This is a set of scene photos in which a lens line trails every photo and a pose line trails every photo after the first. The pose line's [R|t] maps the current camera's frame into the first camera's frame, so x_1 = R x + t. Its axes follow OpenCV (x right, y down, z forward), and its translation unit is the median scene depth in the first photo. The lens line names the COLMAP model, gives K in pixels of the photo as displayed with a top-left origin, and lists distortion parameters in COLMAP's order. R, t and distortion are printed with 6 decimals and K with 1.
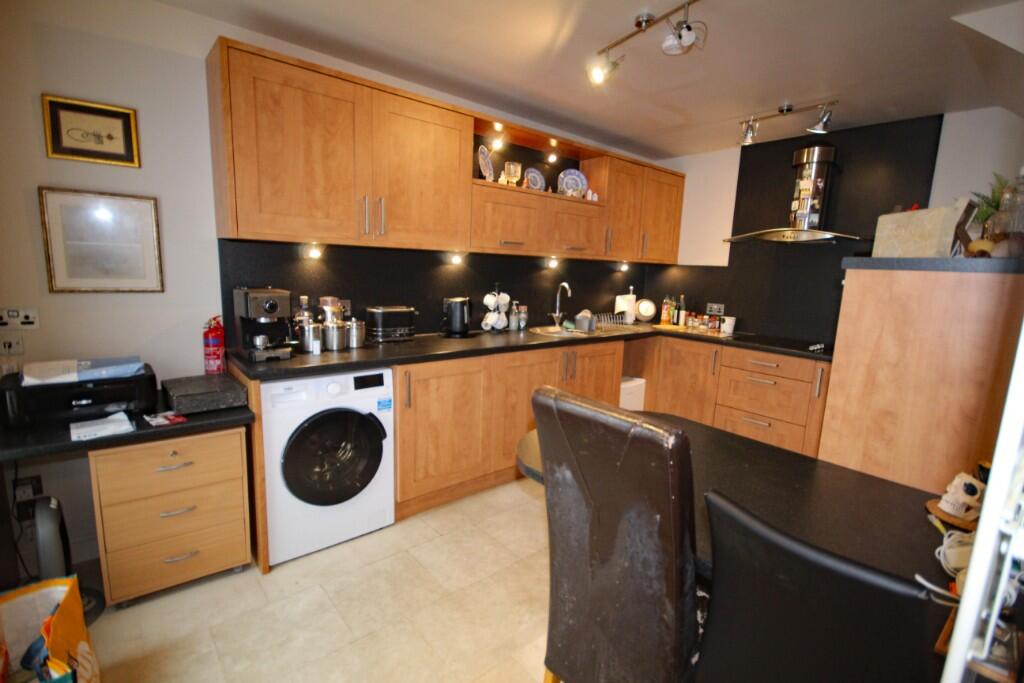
lens RADIAL K [[468.3, 0, 508.4], [0, 468.3, 341.9], [0, 0, 1]] dist [-0.014077, -0.000876]
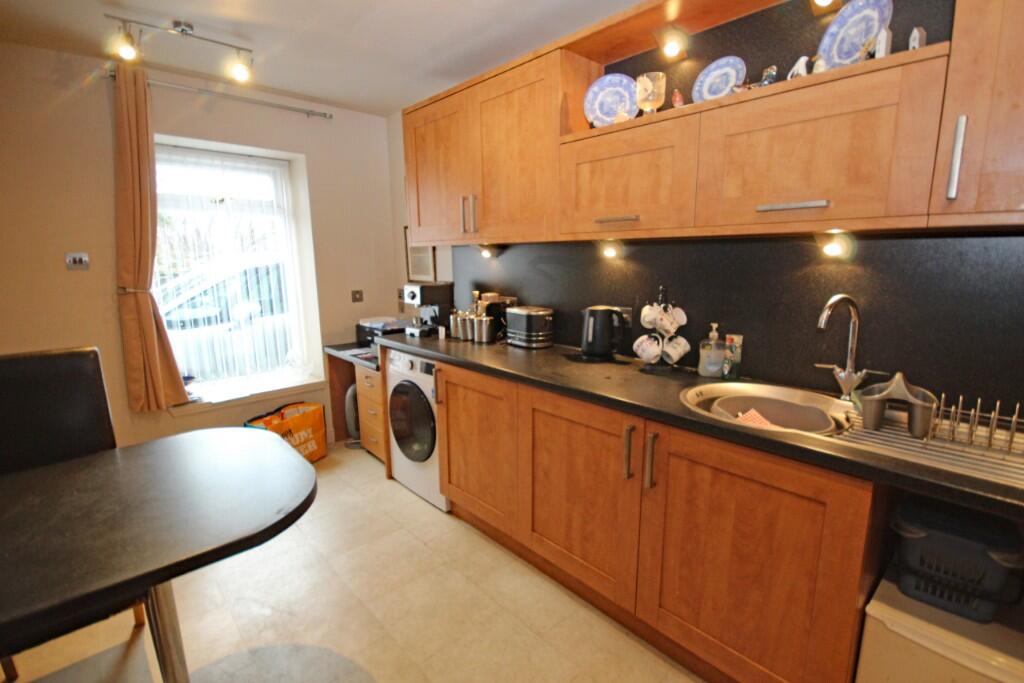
lens RADIAL K [[468.3, 0, 509.1], [0, 468.3, 343.6], [0, 0, 1]] dist [-0.014077, -0.000876]
pose [[0.053251, 0.144191, -0.988116, 0.589375], [-0.148416, 0.979673, 0.134960, -0.112333], [0.987490, 0.139466, 0.073569, 0.810735]]
